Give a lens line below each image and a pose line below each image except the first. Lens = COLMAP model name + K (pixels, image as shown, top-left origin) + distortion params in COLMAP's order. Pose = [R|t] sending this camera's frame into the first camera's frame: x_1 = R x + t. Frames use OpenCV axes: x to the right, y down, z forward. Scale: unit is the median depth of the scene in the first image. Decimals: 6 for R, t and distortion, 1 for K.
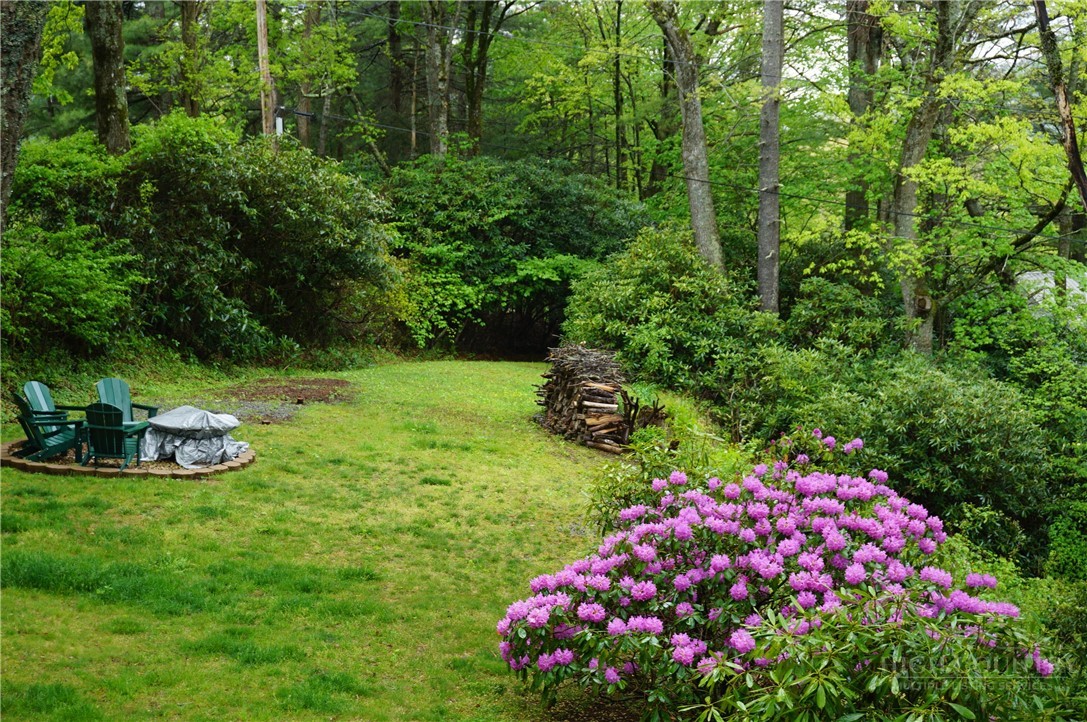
lens RADIAL K [[1707.5, 0, 523.2], [0, 1707.5, 364.8], [0, 0, 1]] dist [0.039783, 0.088488]
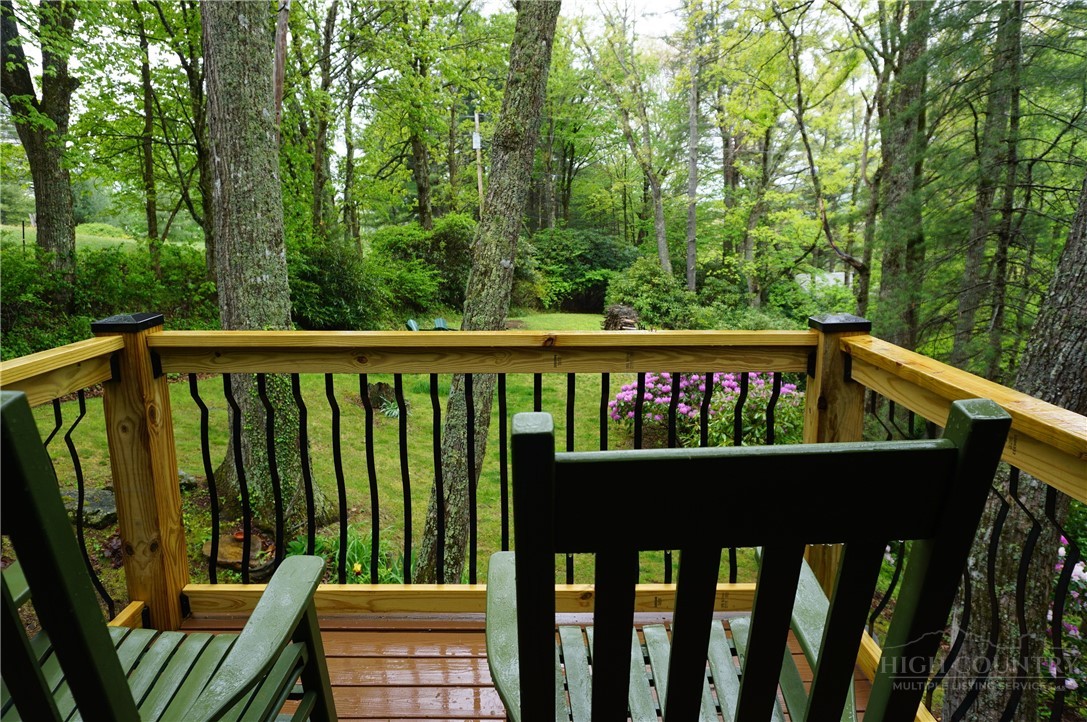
lens RADIAL K [[721.4, 0, 543.5], [0, 721.4, 361.0], [0, 0, 1]] dist [-0.027786, 0.001711]
pose [[0.998601, -0.008051, -0.052265, -0.012750], [0.011176, 0.998149, 0.059784, 0.003643], [0.051687, -0.060284, 0.996842, -0.028712]]
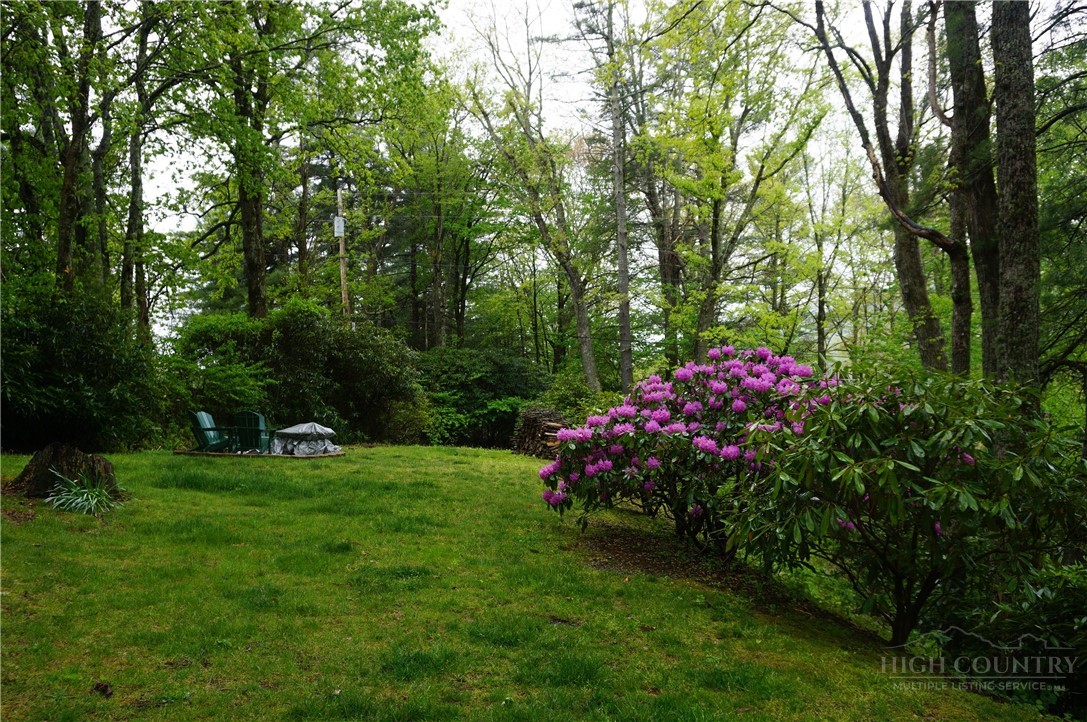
lens RADIAL K [[895.5, 0, 545.4], [0, 895.5, 345.9], [0, 0, 1]] dist [-0.001528, 0.000002]
pose [[0.996725, -0.031759, 0.074372, -0.013250], [0.042911, 0.987214, -0.153518, 0.036471], [-0.068545, 0.156206, 0.985343, 0.067236]]
